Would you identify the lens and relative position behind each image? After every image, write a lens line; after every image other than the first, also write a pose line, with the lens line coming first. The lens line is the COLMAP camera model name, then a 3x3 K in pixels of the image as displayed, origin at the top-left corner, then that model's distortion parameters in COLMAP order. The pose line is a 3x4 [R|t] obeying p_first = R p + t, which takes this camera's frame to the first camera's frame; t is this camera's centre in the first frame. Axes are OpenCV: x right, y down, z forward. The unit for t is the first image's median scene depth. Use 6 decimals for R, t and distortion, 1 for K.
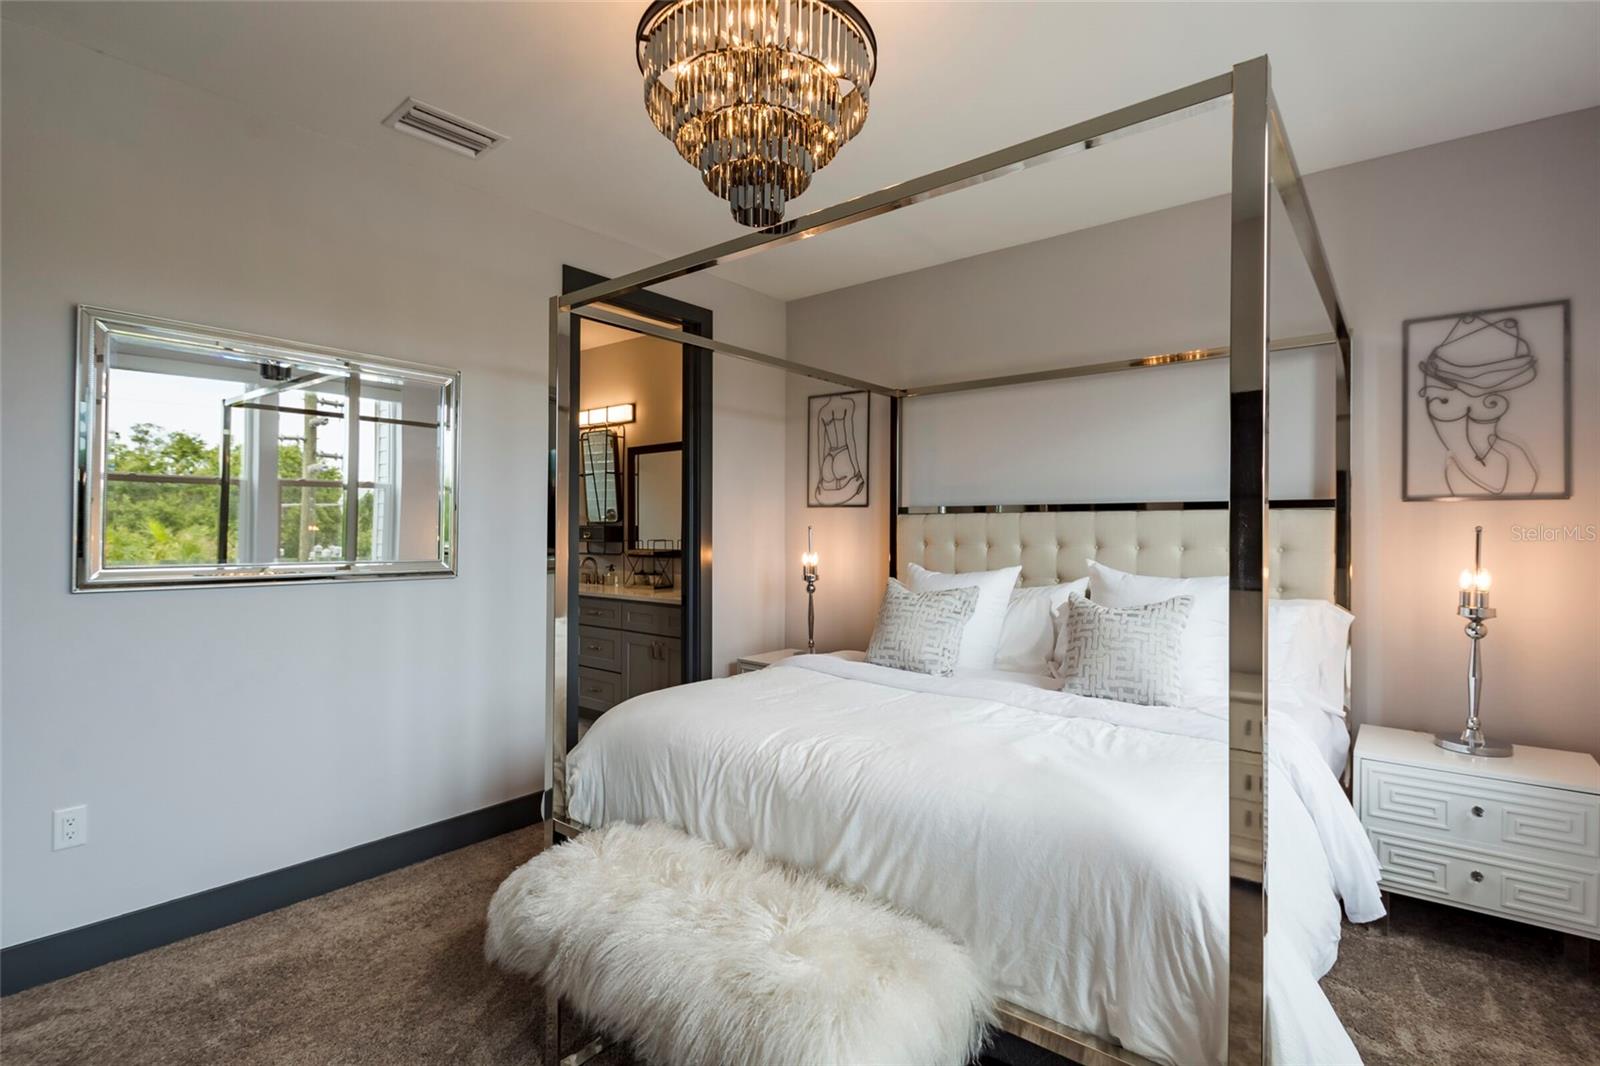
lens RADIAL K [[744.0, 0, 795.8], [0, 744.0, 526.2], [0, 0, 1]] dist [0.033430, -0.023311]
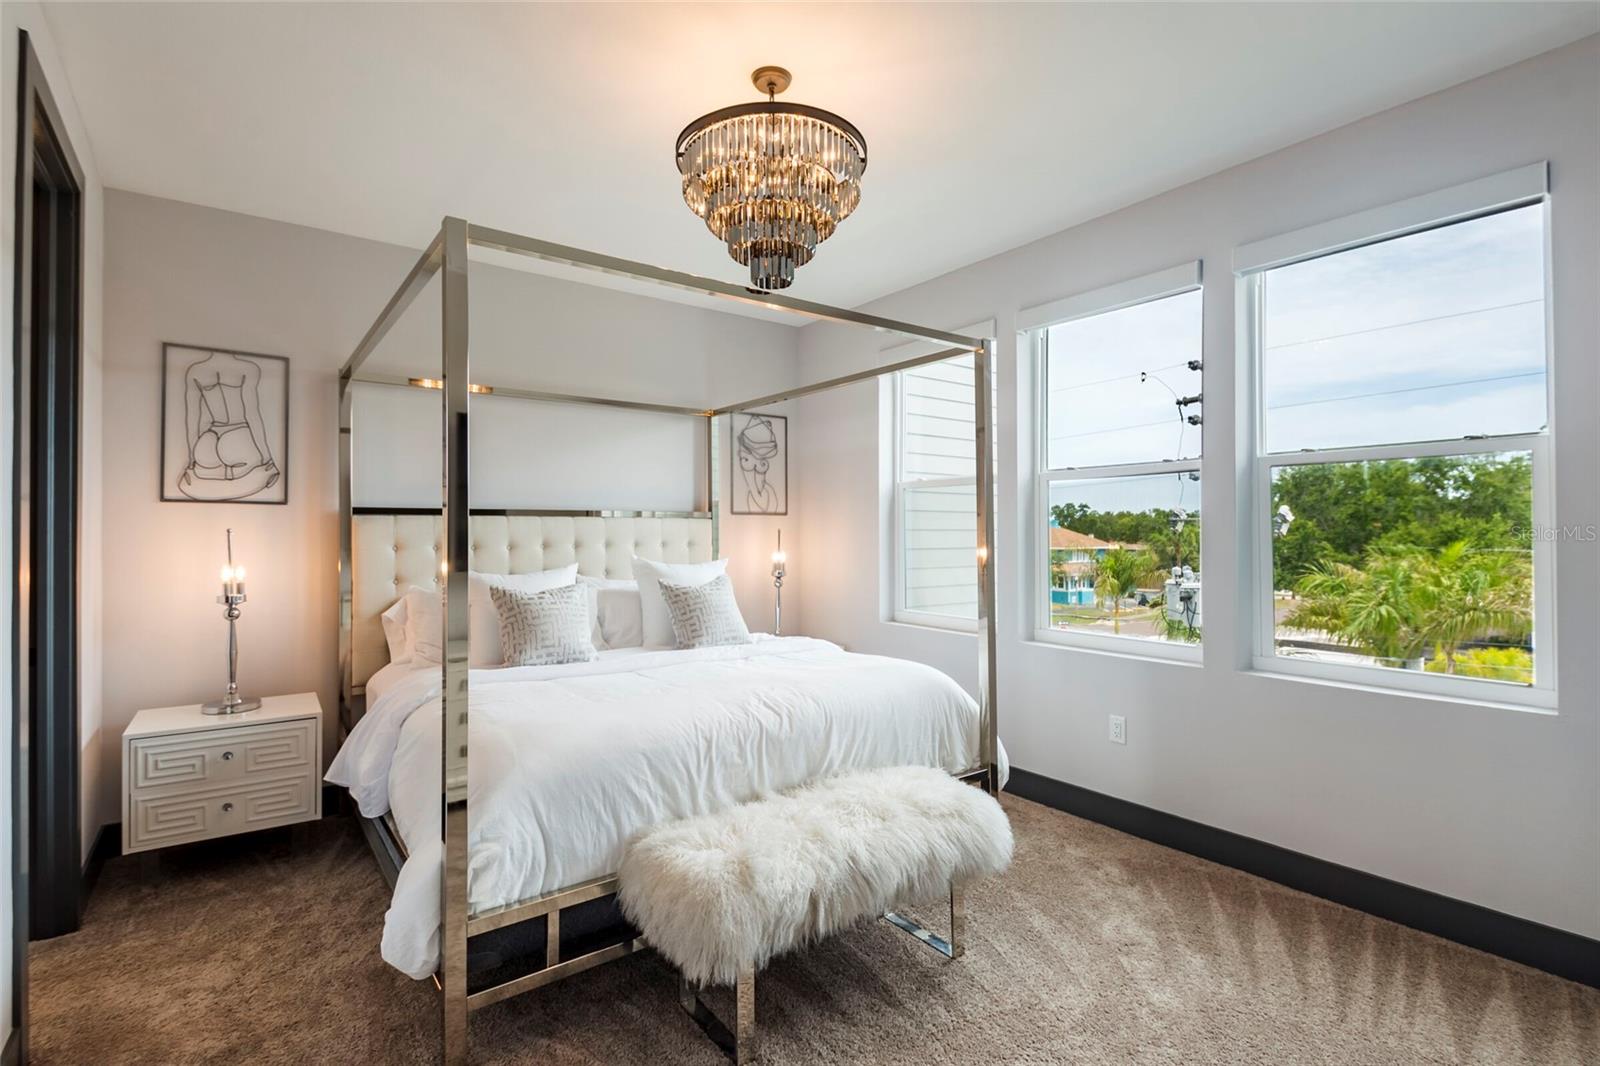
lens RADIAL K [[744.0, 0, 795.8], [0, 744.0, 526.2], [0, 0, 1]] dist [0.033430, -0.023311]
pose [[0.275388, 0.005591, 0.961317, -0.541655], [0.000530, 0.999982, -0.005967, 0.002183], [-0.961333, 0.002153, 0.275380, 0.264634]]
